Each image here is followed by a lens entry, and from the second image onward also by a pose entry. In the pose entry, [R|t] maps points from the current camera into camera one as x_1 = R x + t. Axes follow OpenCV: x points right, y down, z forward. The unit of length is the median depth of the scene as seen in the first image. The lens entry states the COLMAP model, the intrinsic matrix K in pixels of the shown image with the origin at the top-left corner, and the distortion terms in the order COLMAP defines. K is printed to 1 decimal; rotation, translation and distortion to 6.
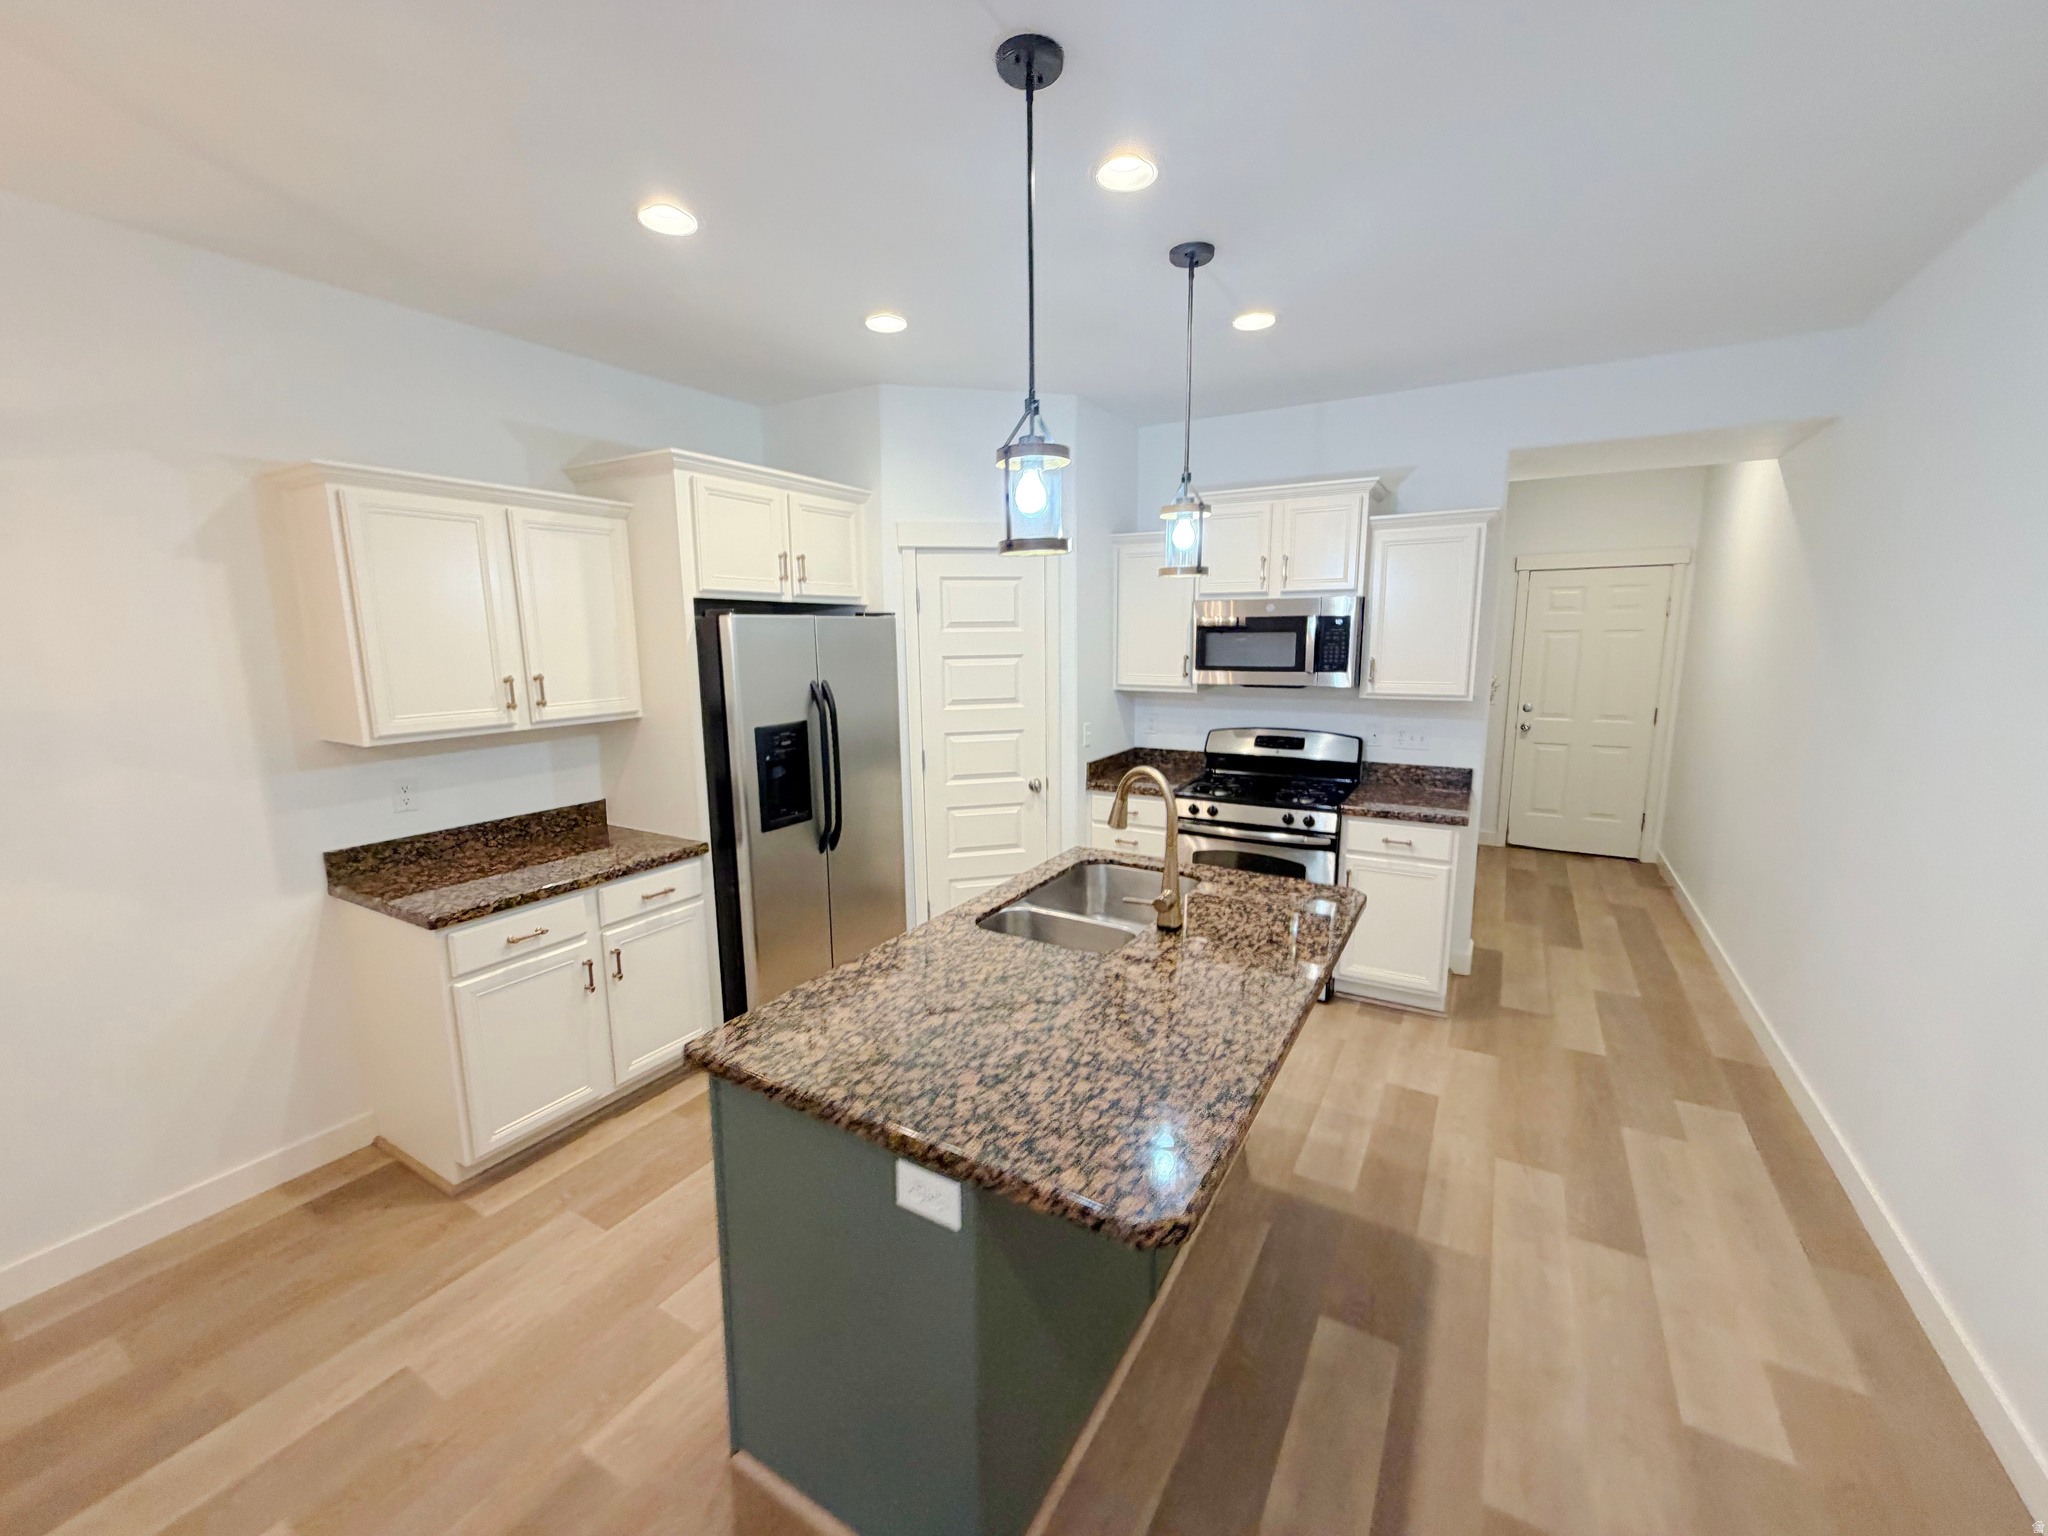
lens RADIAL K [[815.4, 0, 1026.3], [0, 815.4, 772.3], [0, 0, 1]] dist [-0.001310, -0.000021]
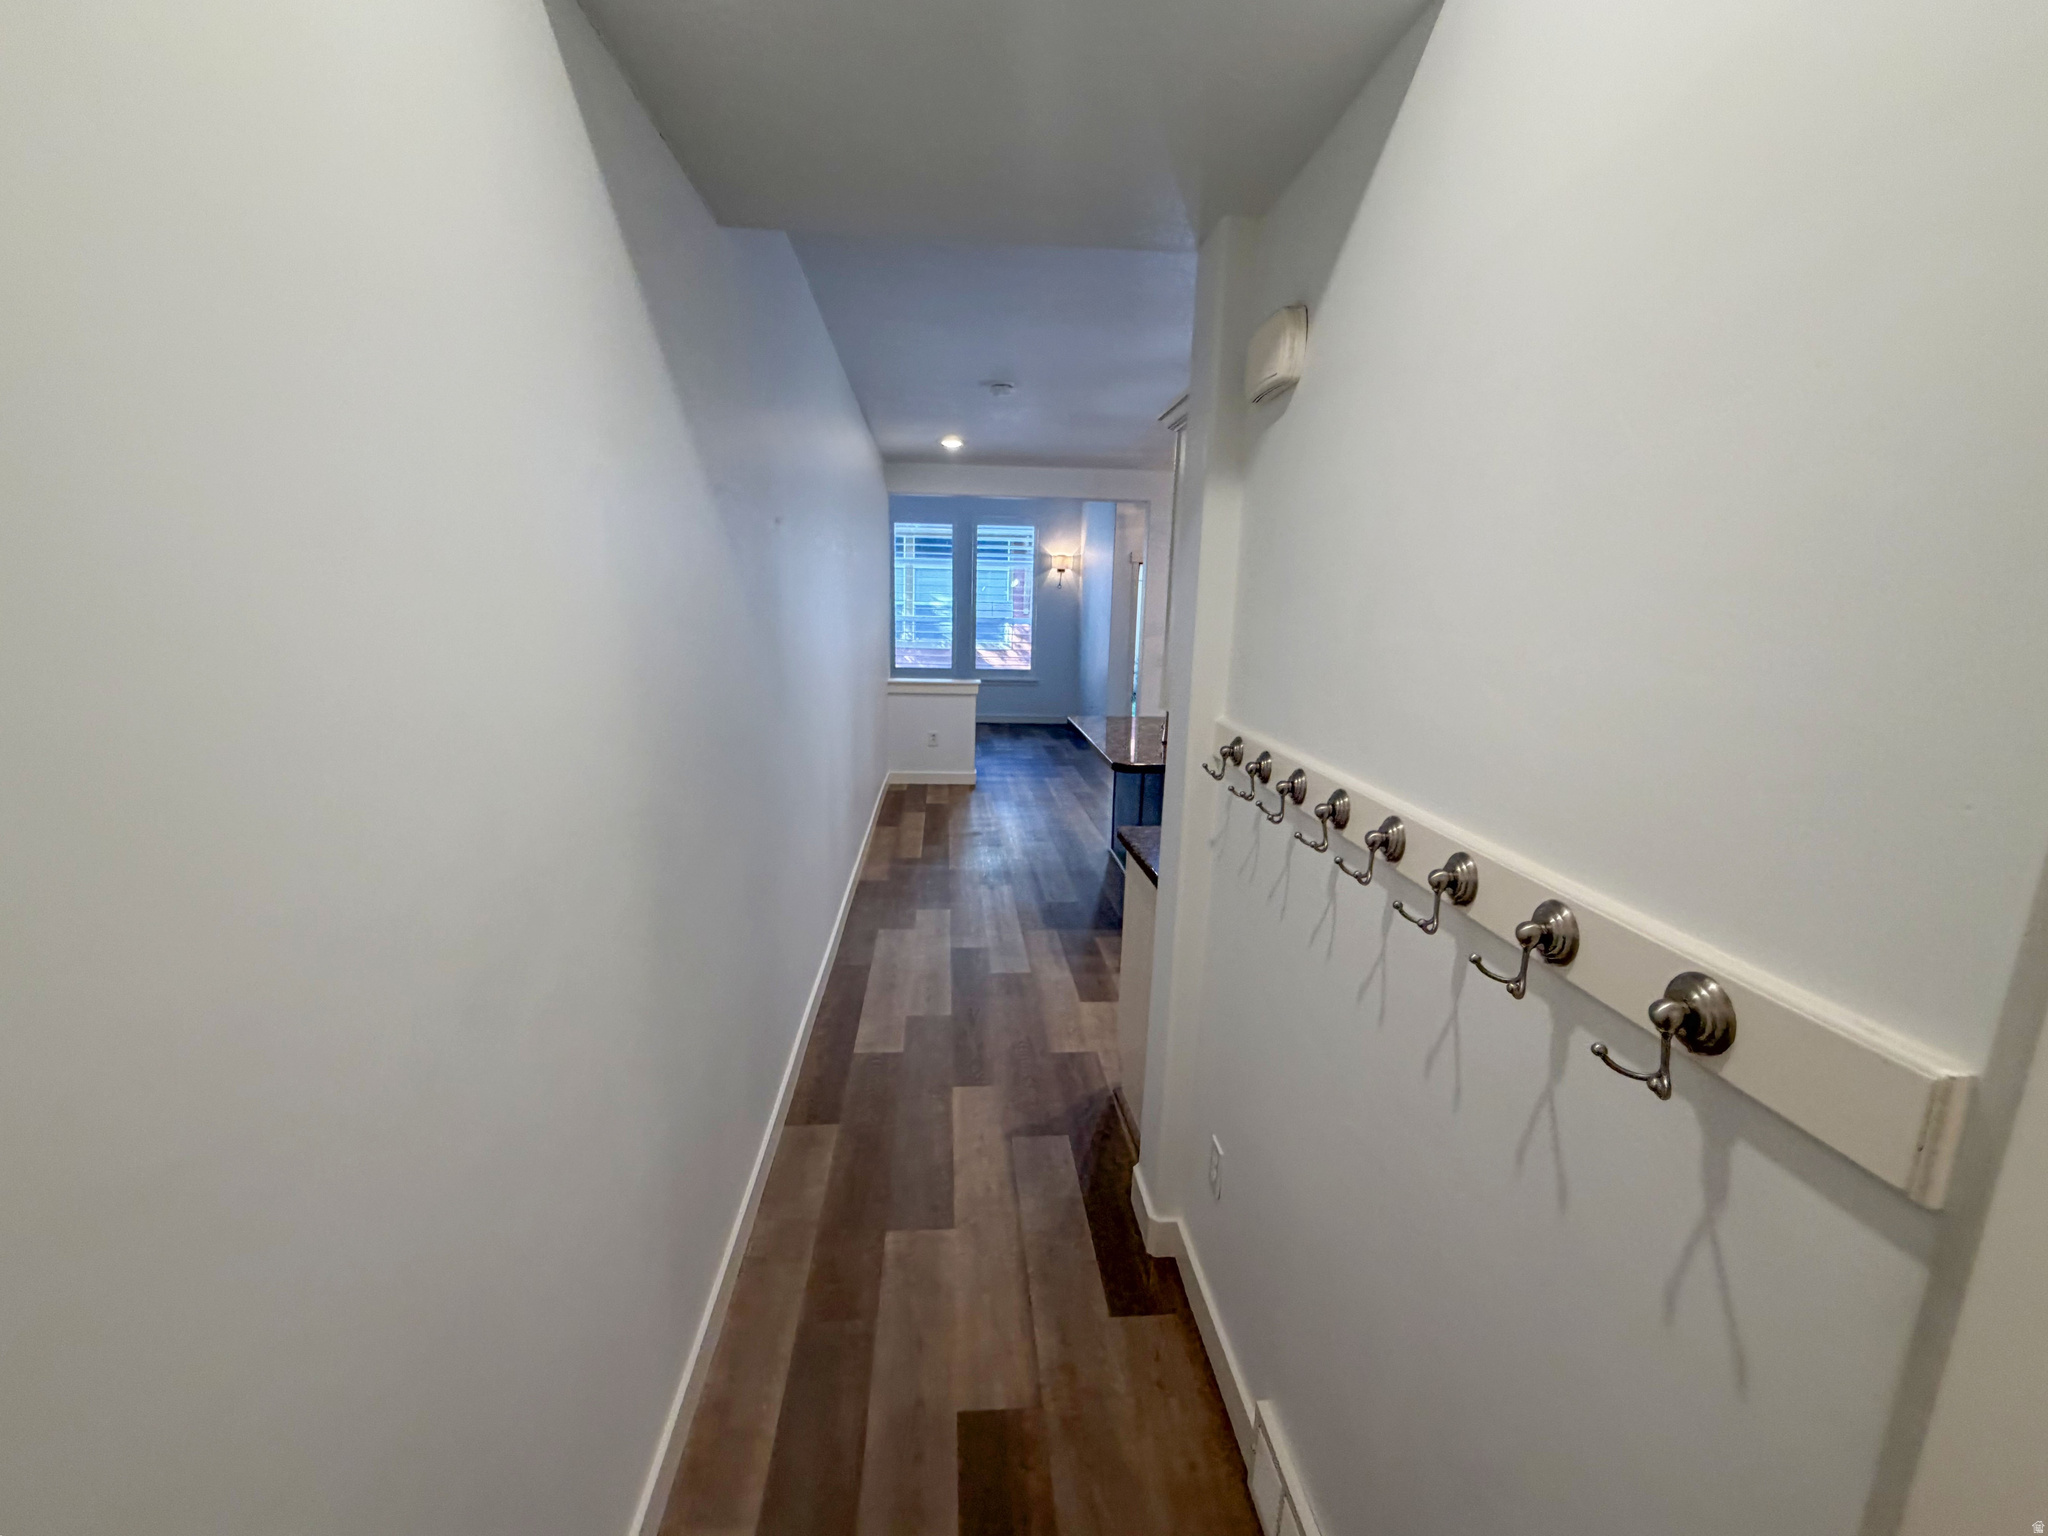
lens RADIAL K [[882.1, 0, 1009.2], [0, 882.1, 772.8], [0, 0, 1]] dist [-0.001668, 0.000024]
pose [[-0.823151, 0.103784, -0.558257, 1.269657], [-0.112628, 0.933778, 0.339666, -0.331446], [0.556540, 0.342472, -0.756952, 1.795811]]
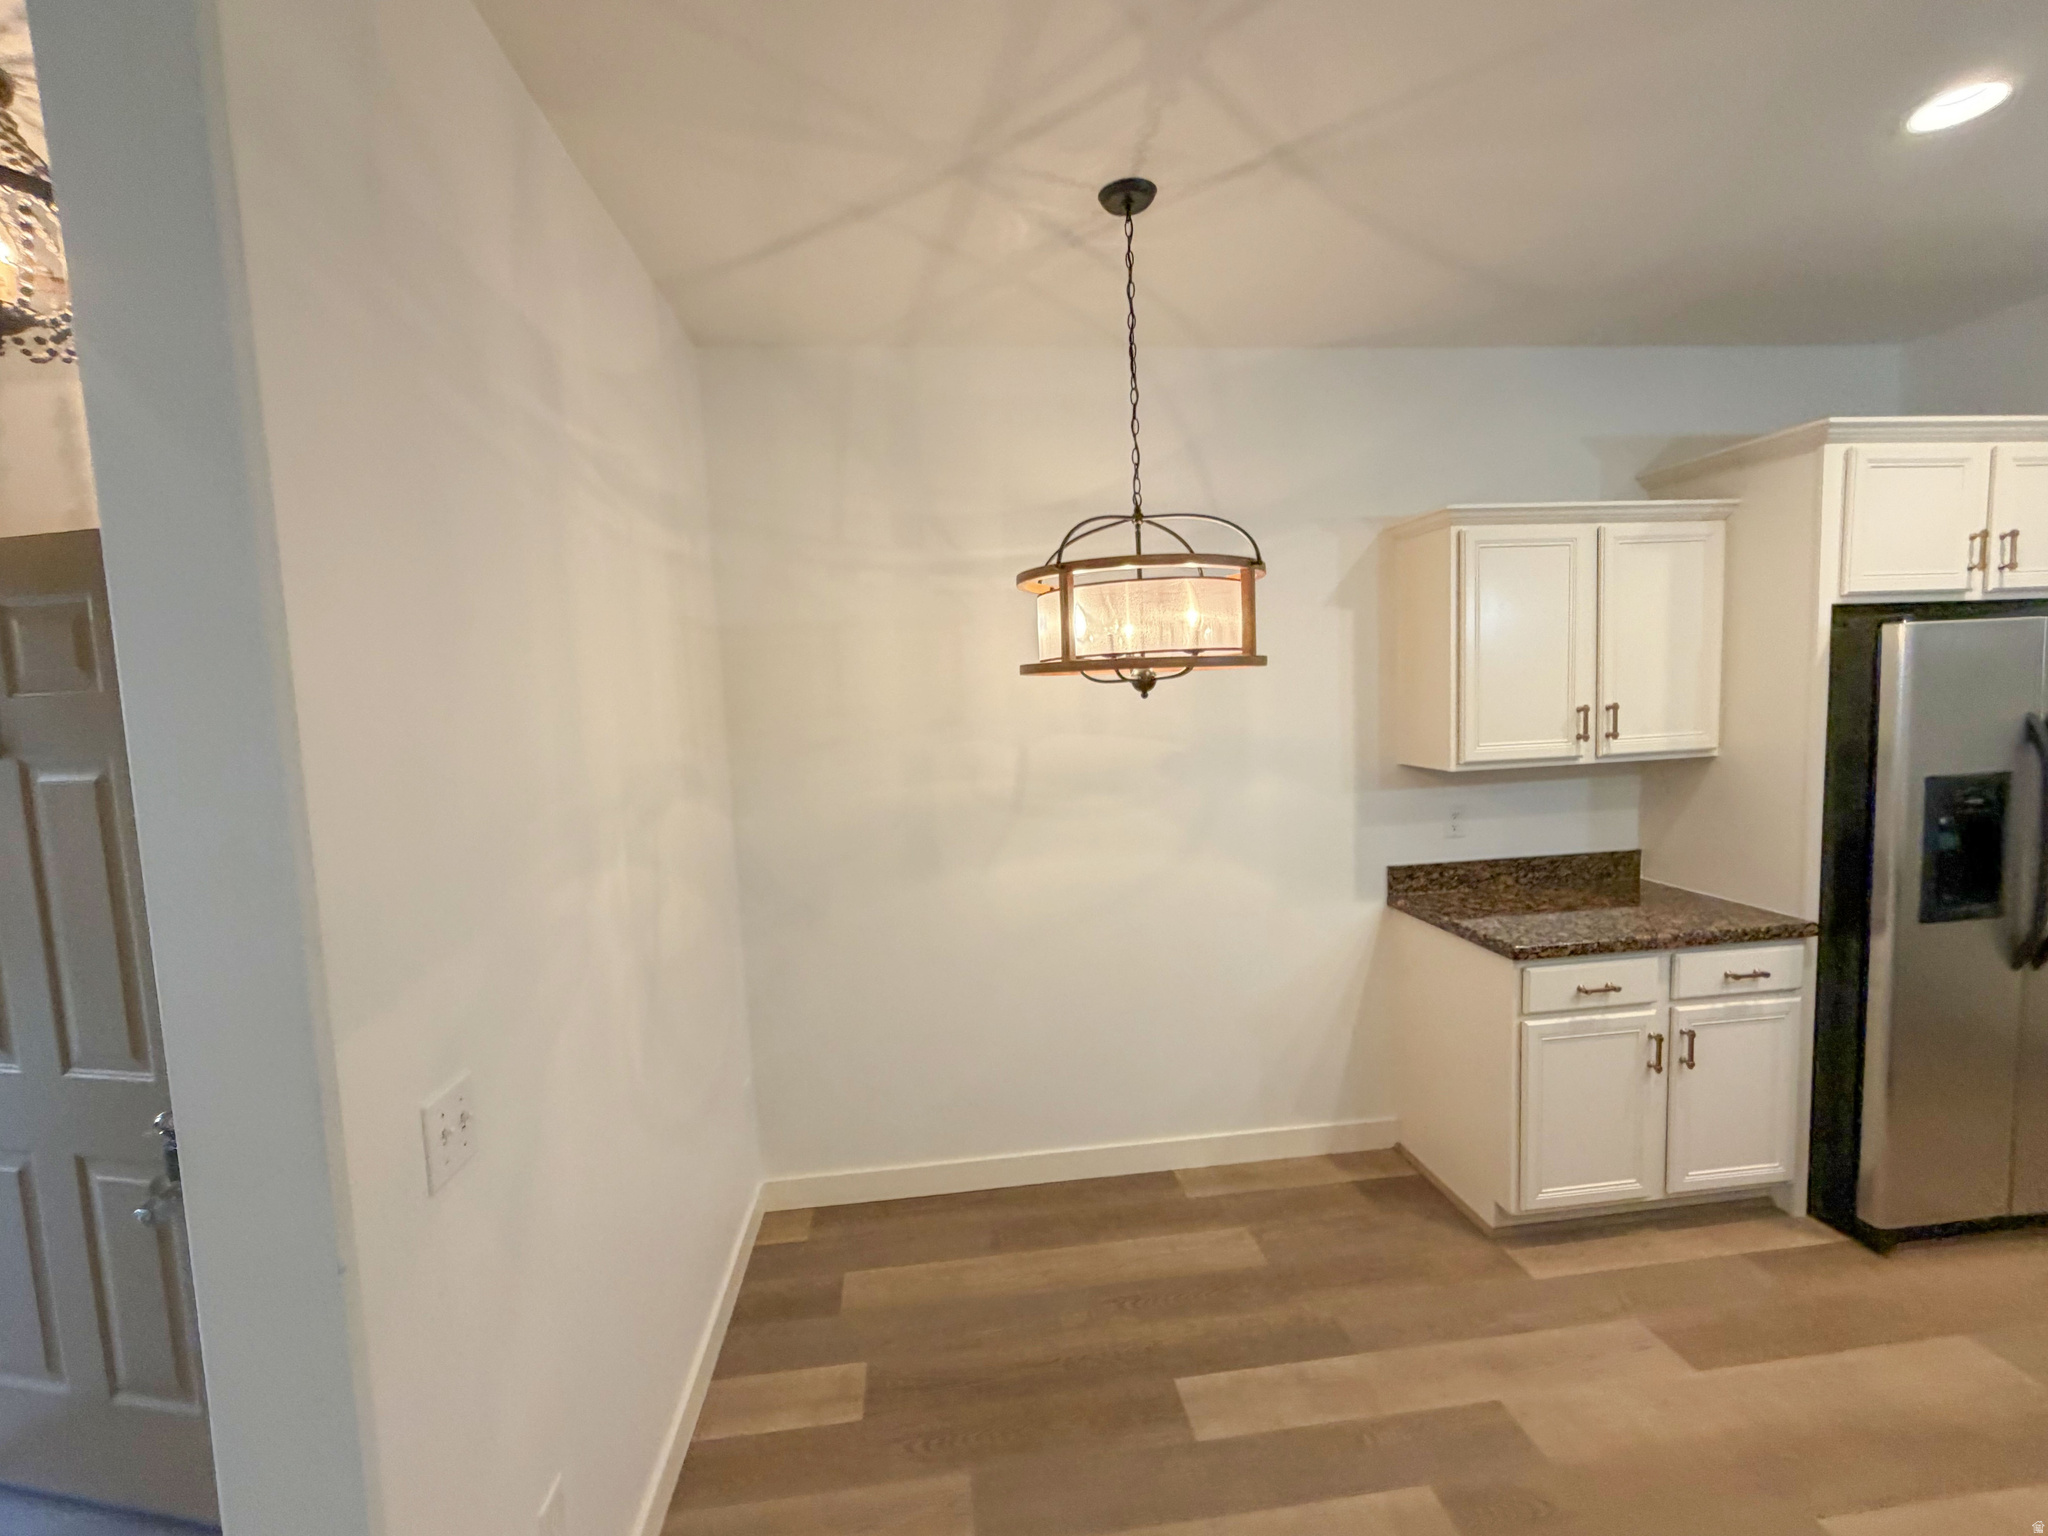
lens RADIAL K [[882.1, 0, 1009.2], [0, 882.1, 772.8], [0, 0, 1]] dist [-0.001668, 0.000024]
pose [[0.598908, 0.055487, -0.798893, -0.201422], [-0.100810, 0.994885, -0.006475, 0.029083], [0.794447, 0.084414, 0.601438, -0.110923]]
